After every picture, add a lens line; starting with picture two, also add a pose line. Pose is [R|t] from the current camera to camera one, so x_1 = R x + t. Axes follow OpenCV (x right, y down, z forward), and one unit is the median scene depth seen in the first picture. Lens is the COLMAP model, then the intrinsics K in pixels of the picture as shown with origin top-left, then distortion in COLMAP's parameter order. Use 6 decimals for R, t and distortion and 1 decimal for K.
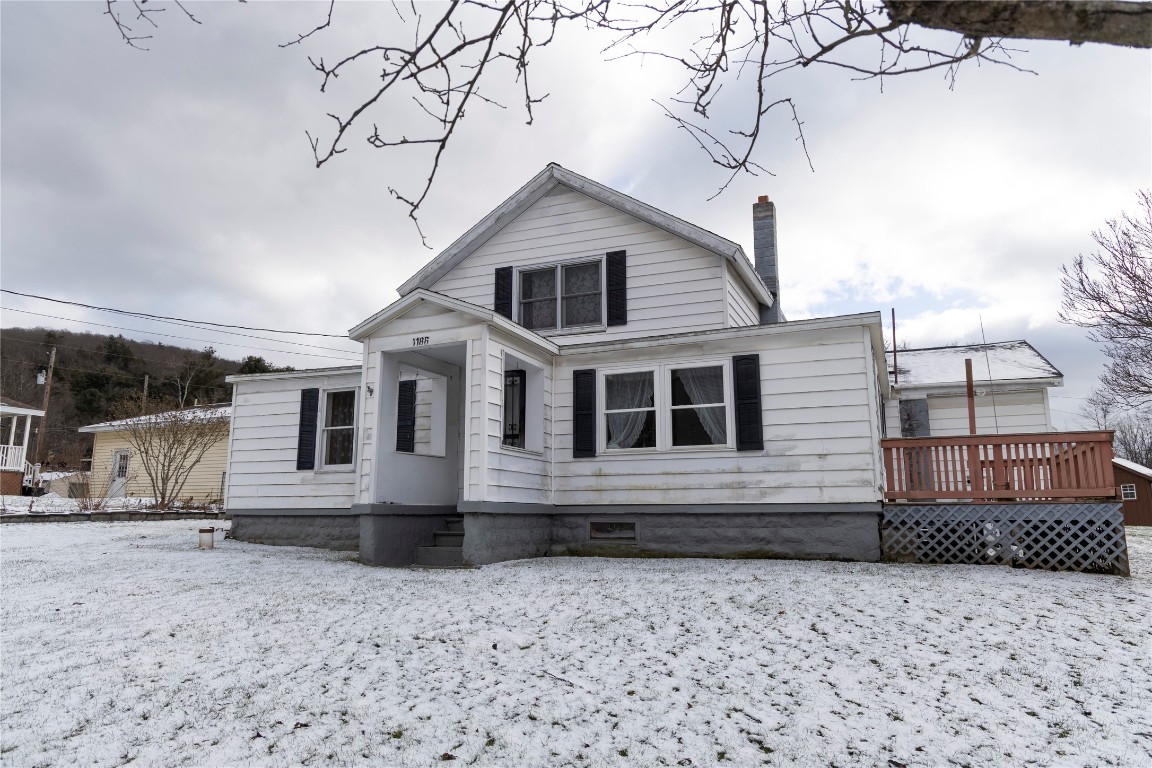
lens RADIAL K [[771.5, 0, 580.5], [0, 771.5, 382.0], [0, 0, 1]] dist [-0.002779, -0.000775]
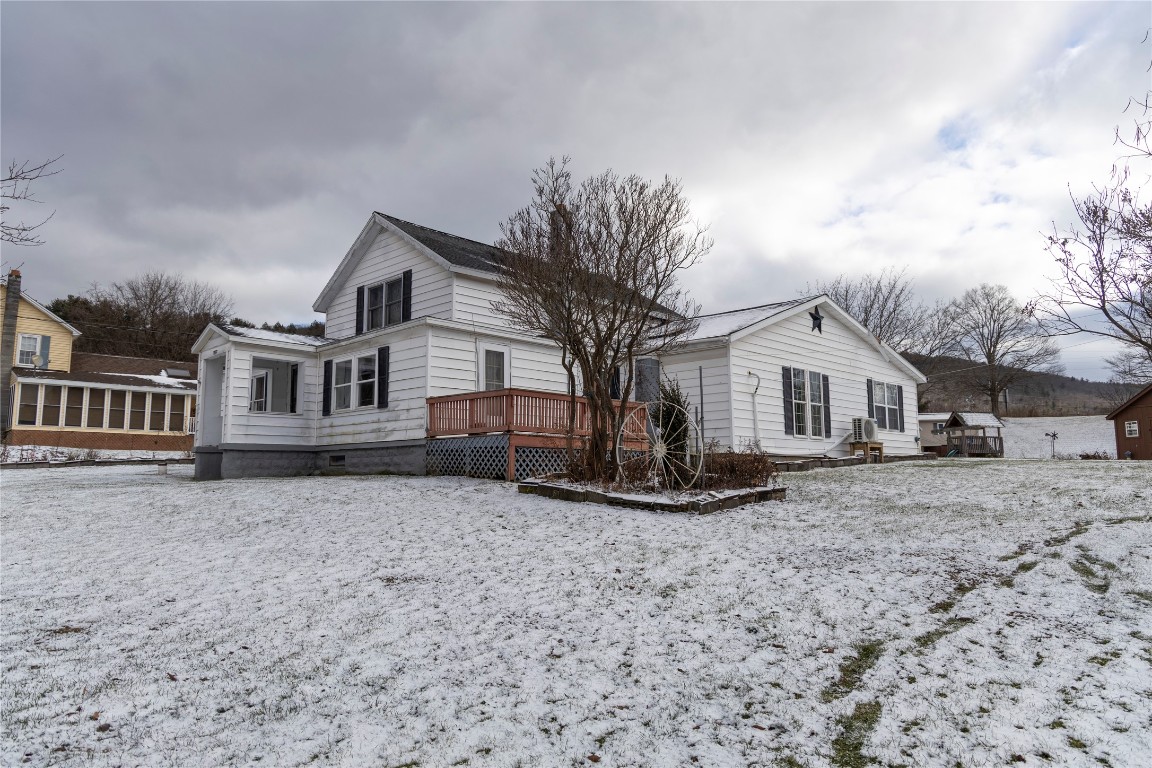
lens RADIAL K [[771.5, 0, 572.6], [0, 771.5, 383.9], [0, 0, 1]] dist [-0.002779, -0.000775]
pose [[0.930671, -0.050661, -0.362333, 1.030627], [0.072228, 0.996317, 0.046219, -0.004881], [0.358657, -0.069185, 0.930902, -0.291941]]
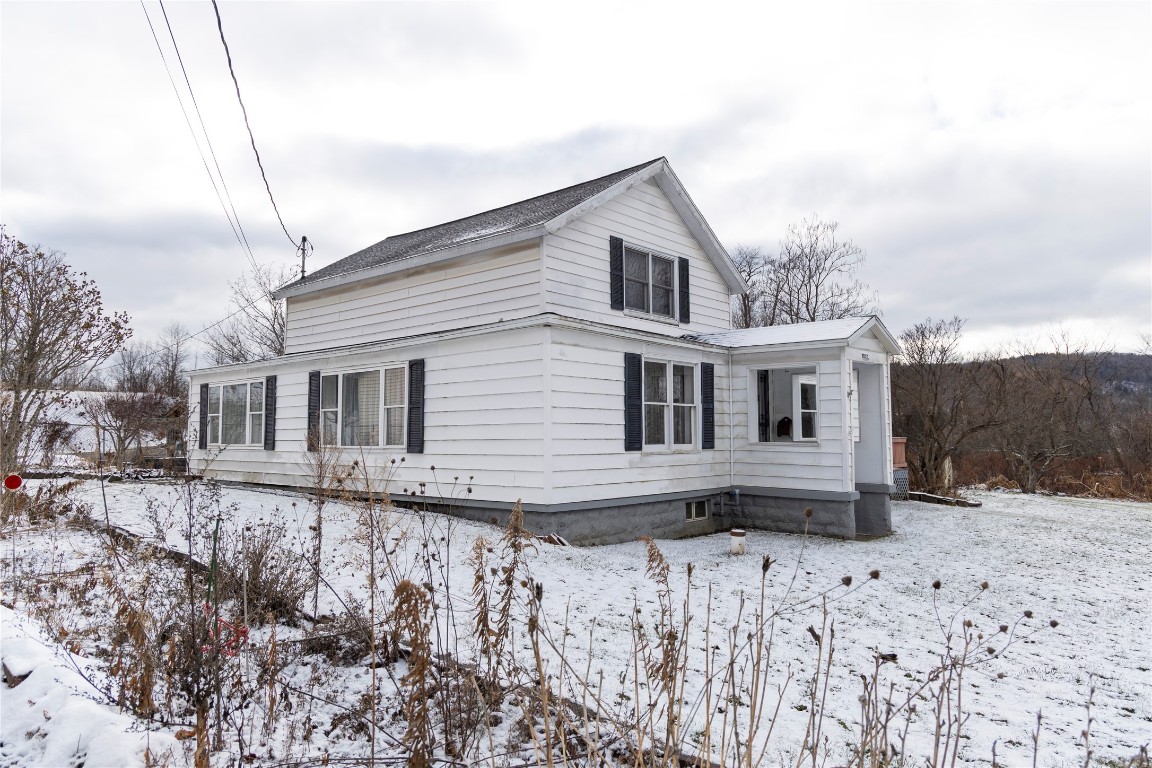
lens RADIAL K [[771.5, 0, 577.6], [0, 771.5, 384.5], [0, 0, 1]] dist [-0.002779, -0.000775]
pose [[0.312919, 0.059680, 0.947903, -1.354929], [-0.169327, 0.985541, -0.006151, 0.066487], [-0.934564, -0.158581, 0.318500, 0.919499]]
